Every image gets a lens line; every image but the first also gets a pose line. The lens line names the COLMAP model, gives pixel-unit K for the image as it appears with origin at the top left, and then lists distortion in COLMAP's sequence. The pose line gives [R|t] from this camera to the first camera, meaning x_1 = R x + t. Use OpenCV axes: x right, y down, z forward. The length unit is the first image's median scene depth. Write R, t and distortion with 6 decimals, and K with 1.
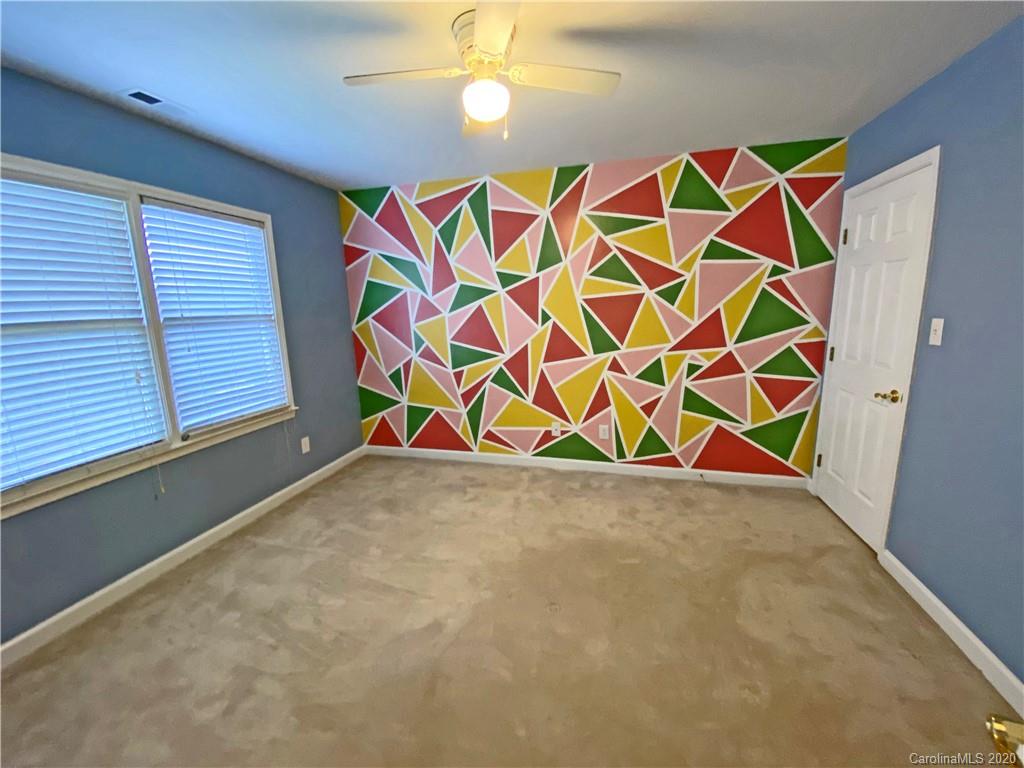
lens RADIAL K [[412.6, 0, 505.6], [0, 412.6, 385.5], [0, 0, 1]] dist [0.038045, -0.020939]
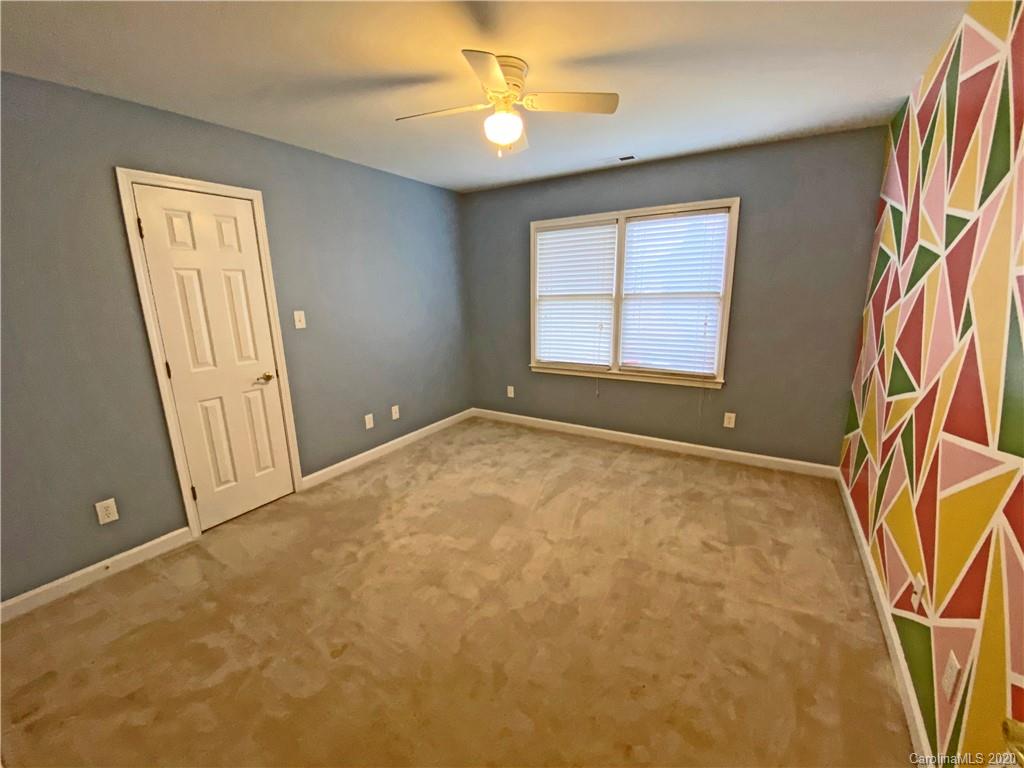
lens RADIAL K [[411.6, 0, 509.5], [0, 411.6, 384.1], [0, 0, 1]] dist [0.018293, -0.021125]
pose [[-0.278130, 0.240803, -0.929870, 0.695617], [-0.156837, 0.943690, 0.291293, -0.177894], [0.947653, 0.226855, -0.224702, 0.802844]]
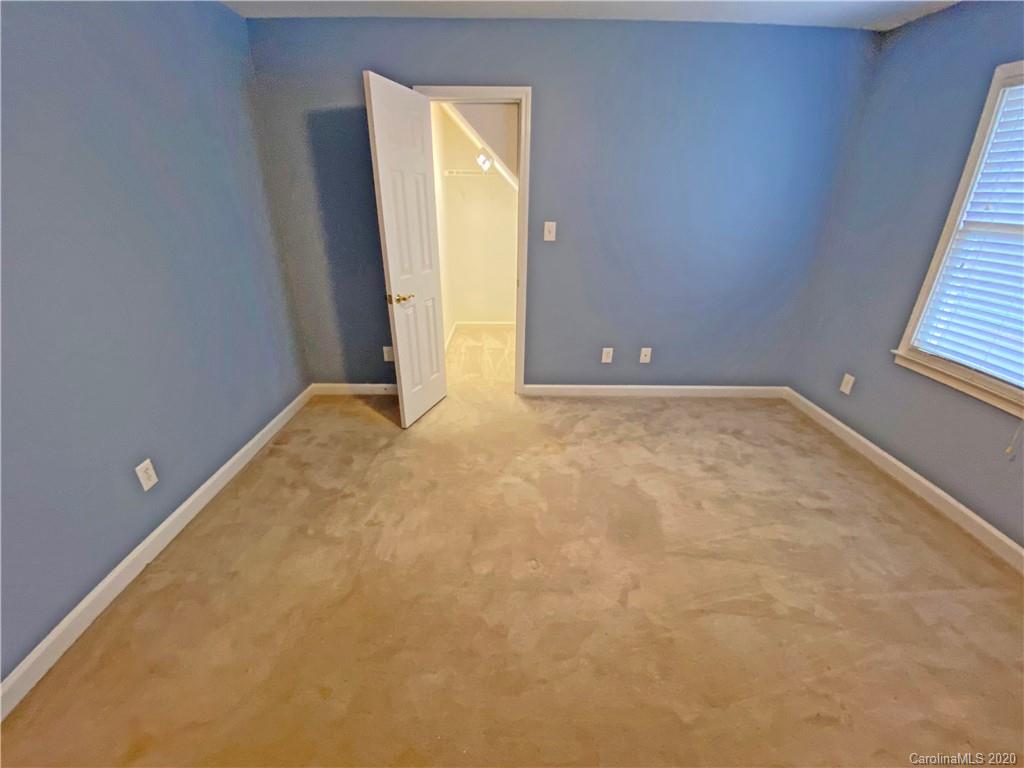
lens RADIAL K [[417.0, 0, 507.9], [0, 417.0, 384.9], [0, 0, 1]] dist [0.021615, -0.020939]
pose [[-0.963078, 0.119158, -0.241416, 0.233166], [-0.040804, 0.821755, 0.568378, -0.208538], [0.266112, 0.557243, -0.786552, 1.009619]]
